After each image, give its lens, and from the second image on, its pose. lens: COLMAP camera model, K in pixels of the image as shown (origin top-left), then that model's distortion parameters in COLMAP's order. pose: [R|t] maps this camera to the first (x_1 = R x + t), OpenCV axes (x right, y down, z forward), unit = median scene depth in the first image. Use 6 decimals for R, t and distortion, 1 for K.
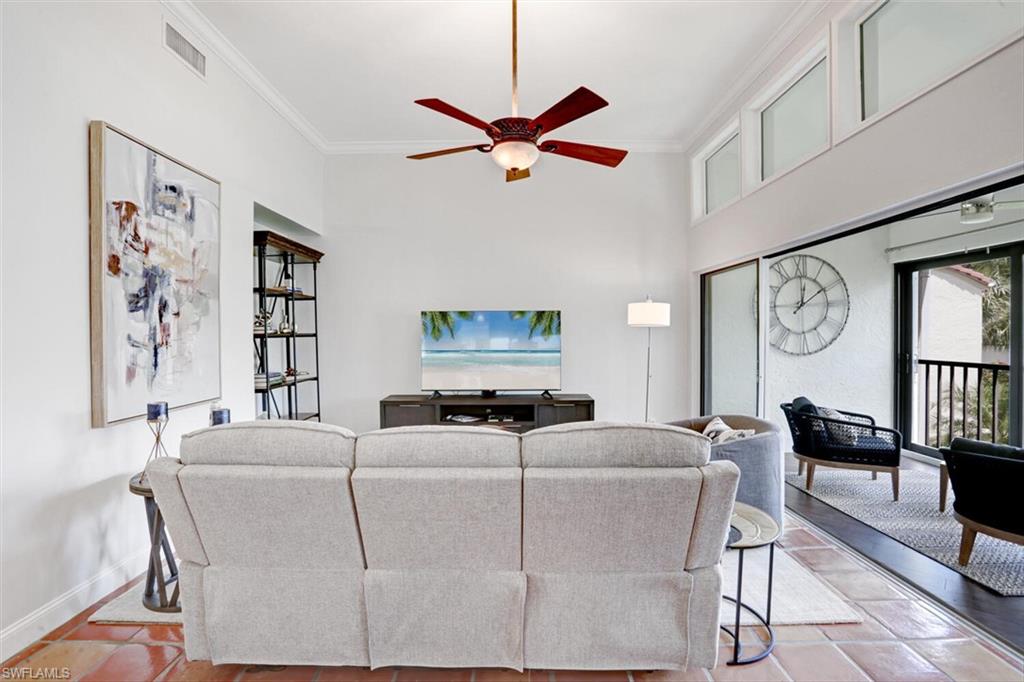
lens RADIAL K [[502.9, 0, 507.3], [0, 502.9, 338.7], [0, 0, 1]] dist [-0.061650, 0.026217]
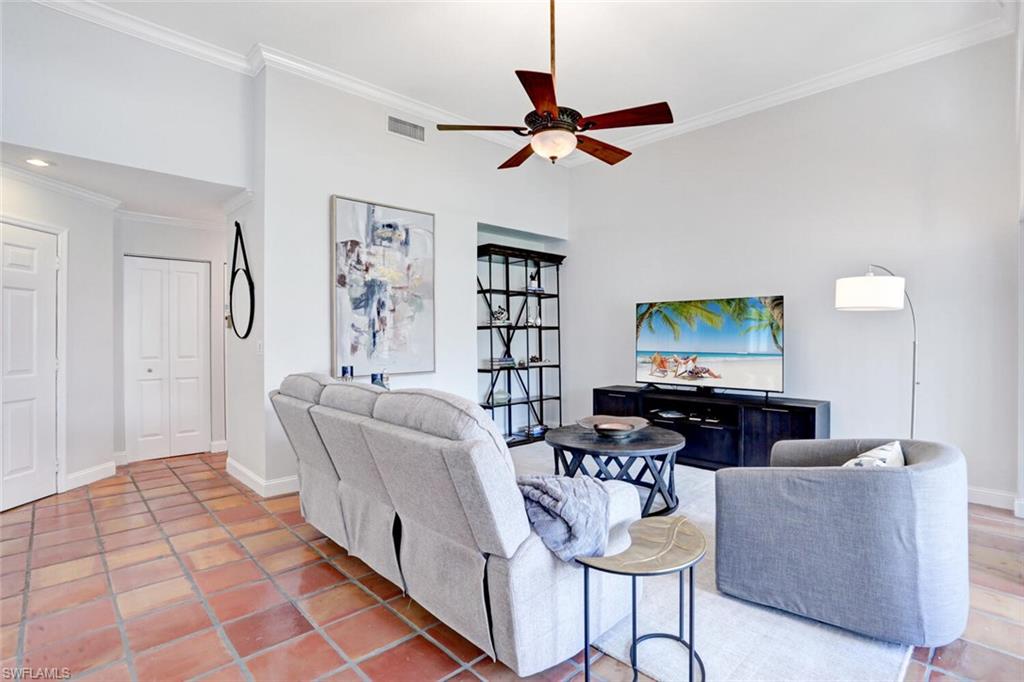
lens RADIAL K [[502.9, 0, 506.2], [0, 502.9, 340.0], [0, 0, 1]] dist [-0.061650, 0.026217]
pose [[0.691178, 0.006845, -0.722652, 0.667716], [-0.007309, 0.999970, 0.002481, 0.033206], [0.722647, 0.003567, 0.691208, 0.215380]]
